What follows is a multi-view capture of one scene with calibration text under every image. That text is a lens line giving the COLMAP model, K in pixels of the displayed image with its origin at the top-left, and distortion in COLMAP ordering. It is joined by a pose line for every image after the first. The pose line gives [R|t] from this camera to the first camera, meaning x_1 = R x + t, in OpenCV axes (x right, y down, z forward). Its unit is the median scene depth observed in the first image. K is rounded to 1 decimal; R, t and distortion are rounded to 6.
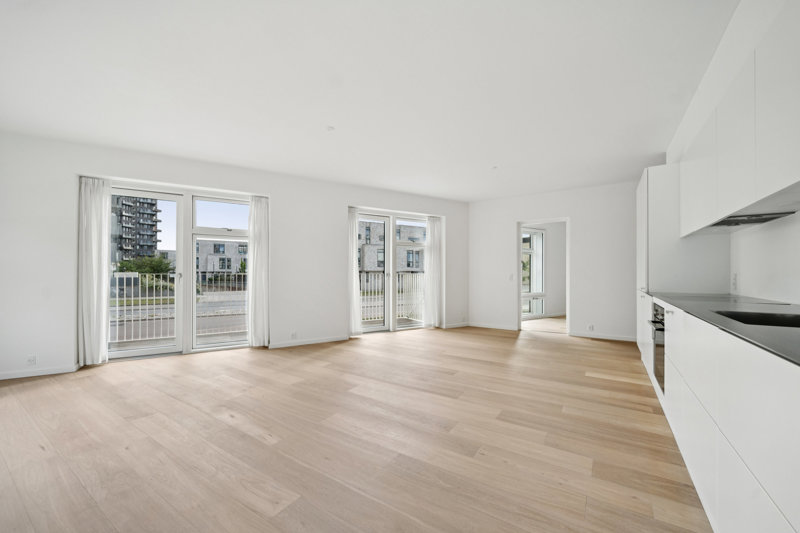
lens RADIAL K [[313.8, 0, 402.6], [0, 313.8, 273.3], [0, 0, 1]] dist [0.000253, -0.000038]
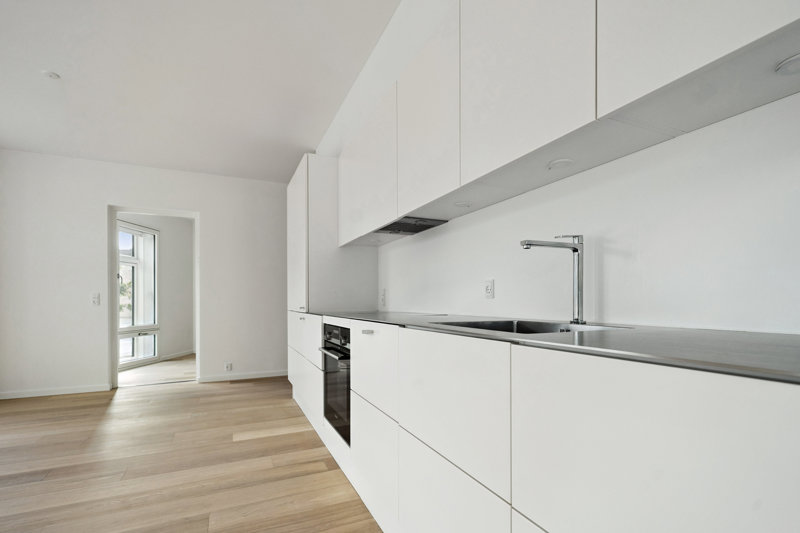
lens RADIAL K [[381.8, 0, 411.8], [0, 381.8, 301.1], [0, 0, 1]] dist [0.001694, 0.000330]
pose [[0.522257, -0.000095, 0.852788, 0.076210], [0.001297, 0.999999, -0.000683, 0.025936], [-0.852787, 0.001462, 0.522256, 0.215382]]
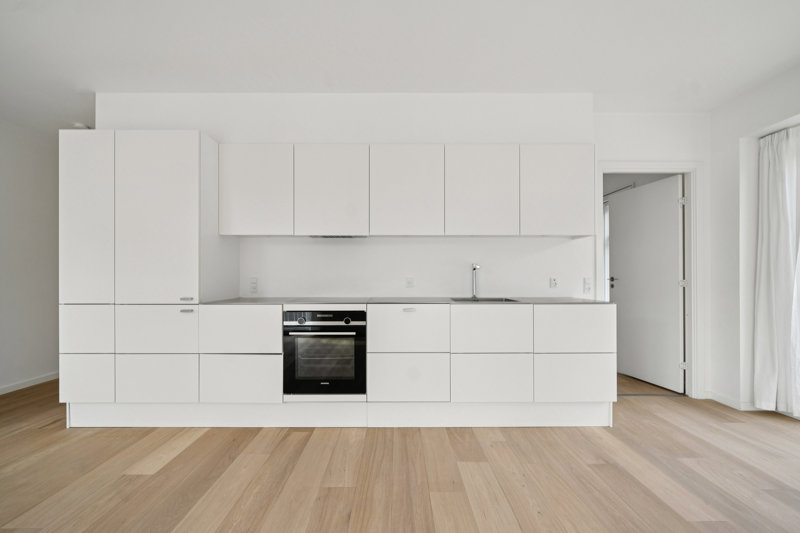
lens RADIAL K [[329.4, 0, 397.8], [0, 329.4, 279.1], [0, 0, 1]] dist [-0.000206, -0.000035]
pose [[-0.553044, -0.001615, 0.833151, -0.078259], [-0.001214, 0.999999, 0.001132, 0.002194], [-0.833151, -0.000386, -0.553045, 0.807500]]
